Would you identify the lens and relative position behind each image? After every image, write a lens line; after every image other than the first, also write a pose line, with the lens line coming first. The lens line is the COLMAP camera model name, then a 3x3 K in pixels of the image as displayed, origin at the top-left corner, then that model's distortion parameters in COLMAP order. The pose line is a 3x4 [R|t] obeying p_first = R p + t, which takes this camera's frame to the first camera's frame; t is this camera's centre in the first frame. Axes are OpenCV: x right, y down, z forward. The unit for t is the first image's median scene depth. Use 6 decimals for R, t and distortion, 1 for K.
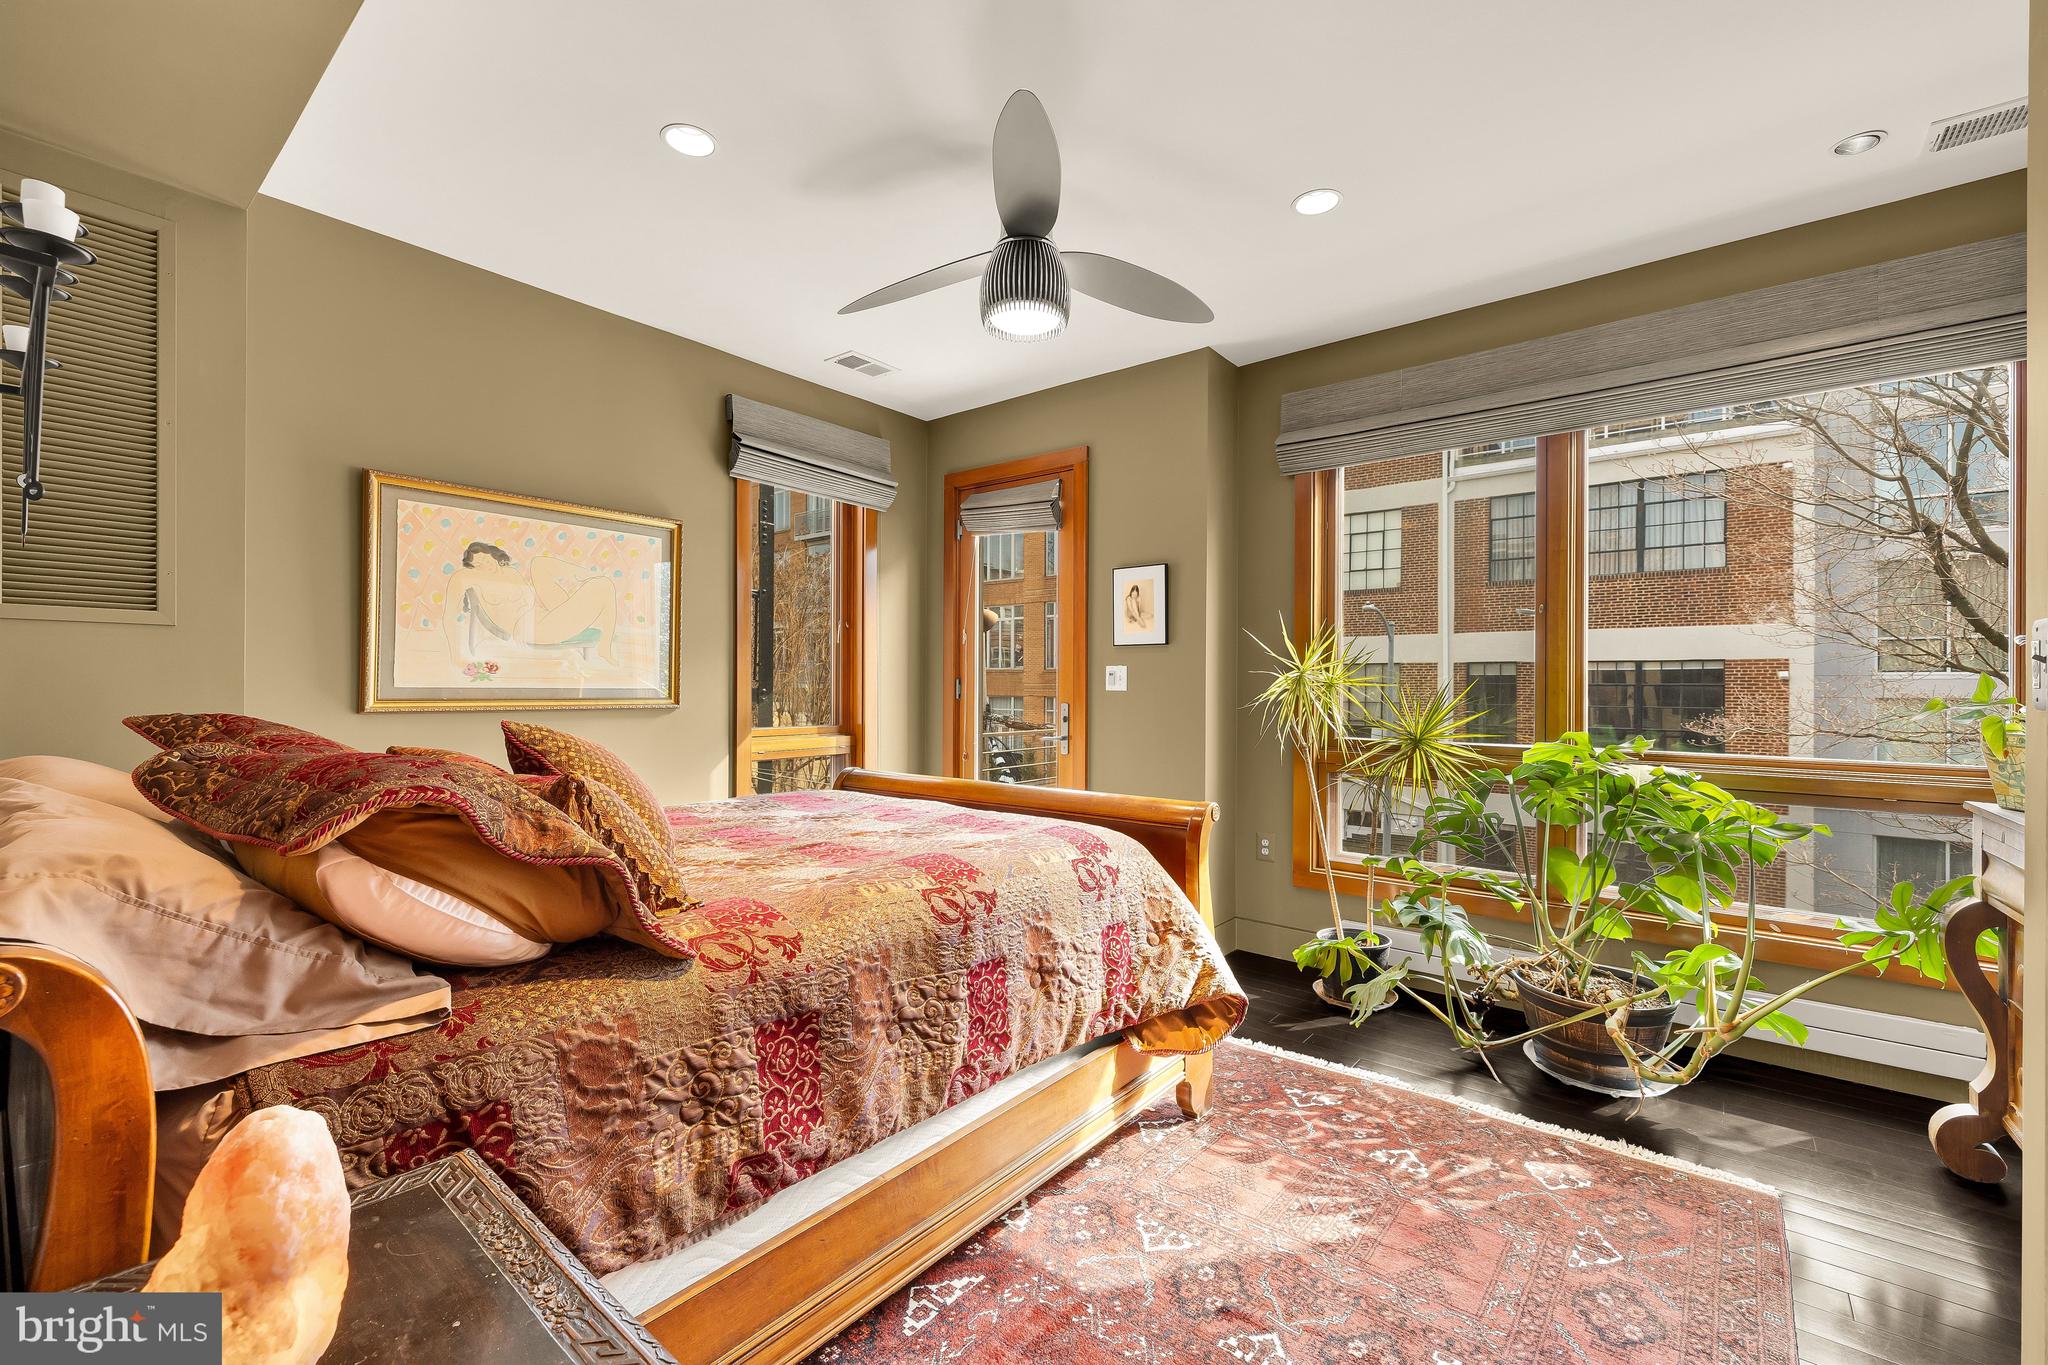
lens RADIAL K [[856.5, 0, 1023.1], [0, 856.5, 682.6], [0, 0, 1]] dist [-0.000256, -0.000033]
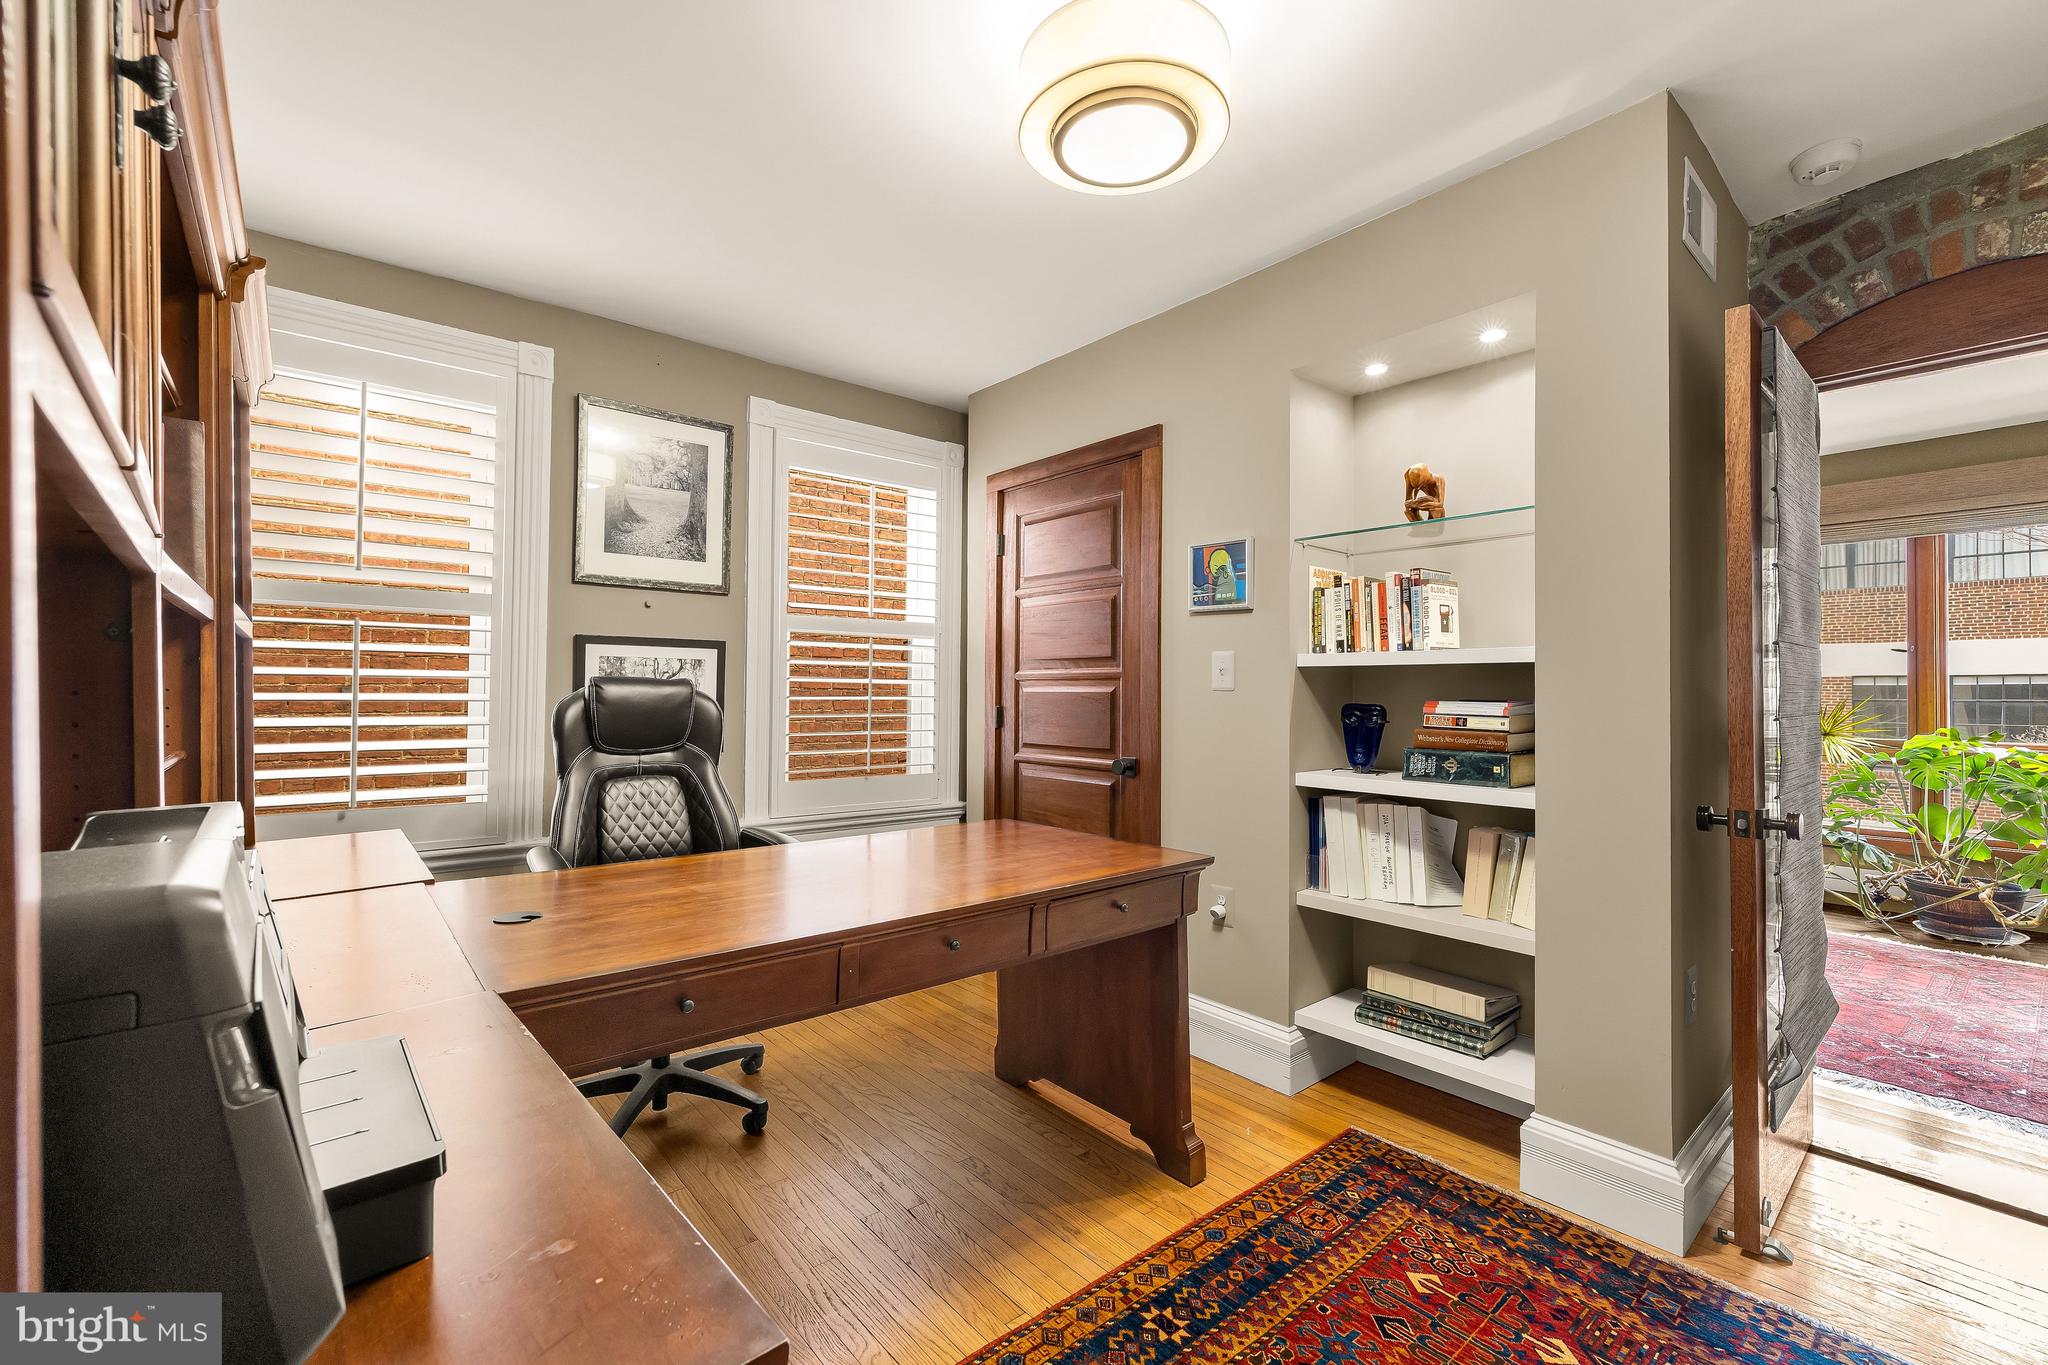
lens RADIAL K [[856.5, 0, 1022.1], [0, 856.5, 686.8], [0, 0, 1]] dist [-0.000256, -0.000033]
pose [[0.981219, -0.003298, -0.192870, -0.754358], [0.000514, 0.999895, -0.014486, 0.001022], [0.192897, 0.014115, 0.981117, -0.919865]]
